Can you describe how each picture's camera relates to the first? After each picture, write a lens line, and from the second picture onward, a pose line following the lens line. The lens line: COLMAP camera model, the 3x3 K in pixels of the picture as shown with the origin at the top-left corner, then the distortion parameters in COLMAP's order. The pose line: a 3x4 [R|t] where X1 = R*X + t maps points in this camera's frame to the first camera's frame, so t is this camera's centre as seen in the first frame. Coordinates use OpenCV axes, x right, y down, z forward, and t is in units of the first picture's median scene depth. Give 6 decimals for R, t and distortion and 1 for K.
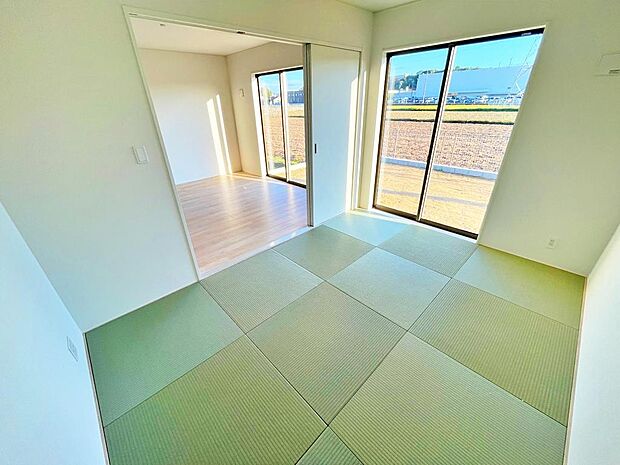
lens RADIAL K [[249.3, 0, 310.2], [0, 249.3, 227.9], [0, 0, 1]] dist [-0.003304, -0.000409]
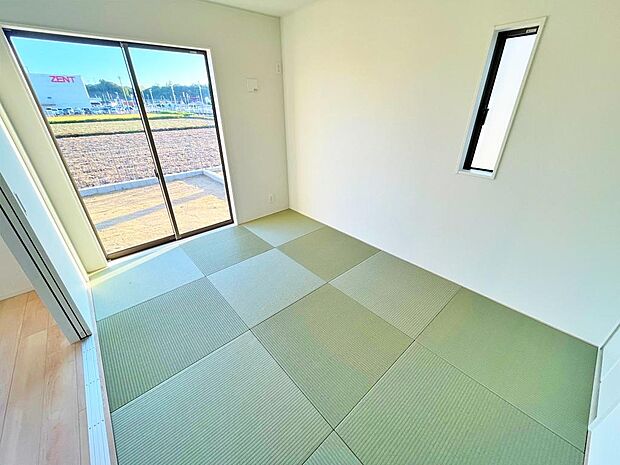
lens RADIAL K [[249.3, 0, 308.5], [0, 249.3, 228.1], [0, 0, 1]] dist [-0.003304, -0.000409]
pose [[0.071812, -0.432088, 0.898968, -0.335722], [0.465593, 0.811594, 0.352899, -0.161751], [-0.882081, 0.393211, 0.259459, 0.334728]]
